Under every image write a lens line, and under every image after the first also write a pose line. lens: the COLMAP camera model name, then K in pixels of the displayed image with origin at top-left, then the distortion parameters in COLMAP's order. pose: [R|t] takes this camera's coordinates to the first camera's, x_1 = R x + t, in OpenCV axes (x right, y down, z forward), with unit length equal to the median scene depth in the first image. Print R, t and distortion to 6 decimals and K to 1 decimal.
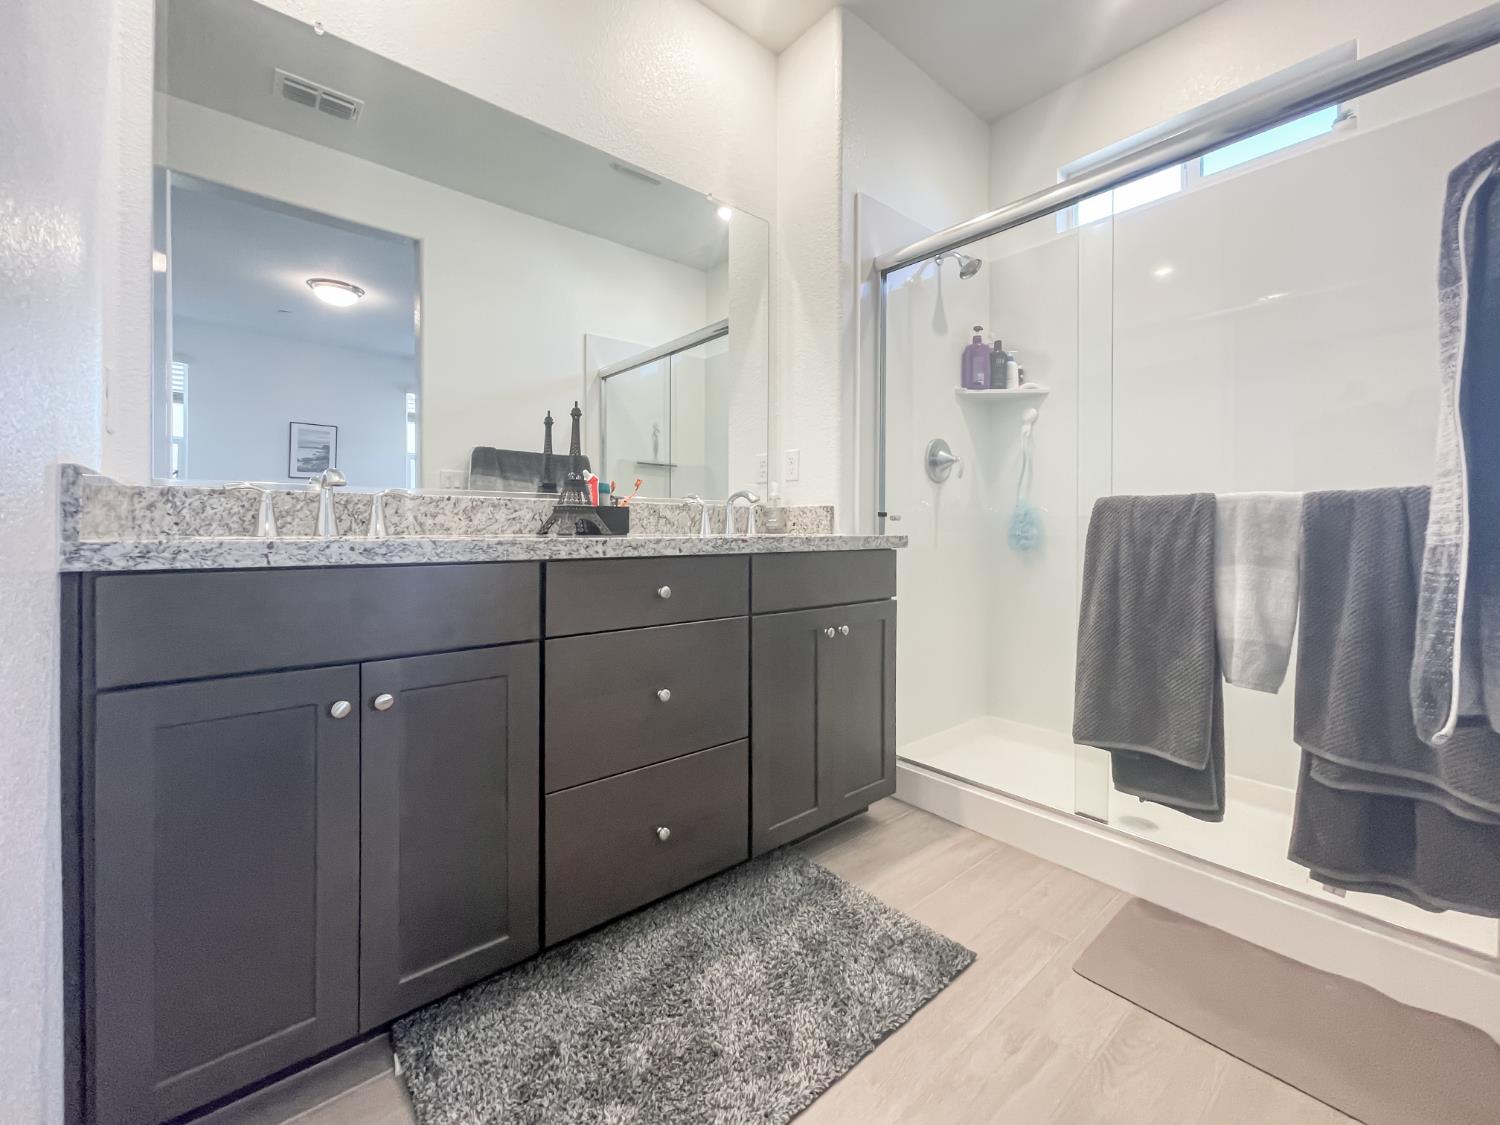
lens RADIAL K [[611.6, 0, 769.2], [0, 611.6, 523.8], [0, 0, 1]] dist [0.006225, -0.000020]
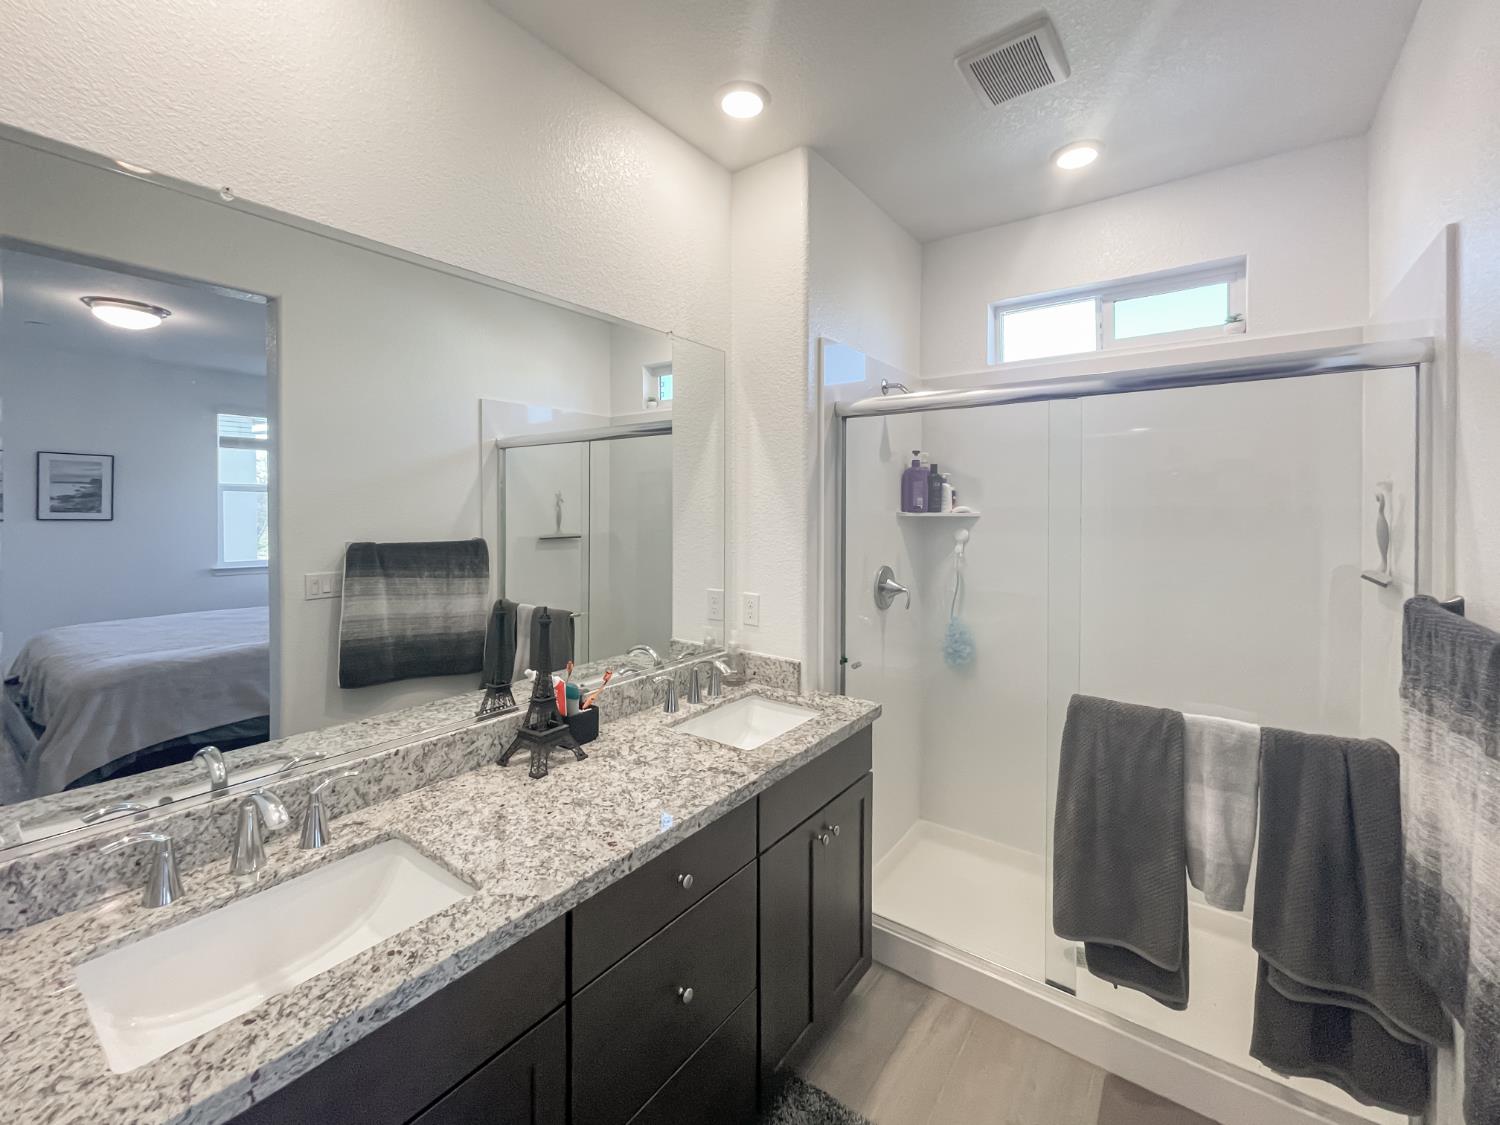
lens RADIAL K [[611.6, 0, 770.4], [0, 611.6, 515.5], [0, 0, 1]] dist [0.006225, -0.000020]
pose [[0.974662, -0.001089, 0.223681, -0.221513], [-0.001347, 0.999941, 0.010735, -0.380862], [-0.223680, -0.010765, 0.974603, 0.086355]]
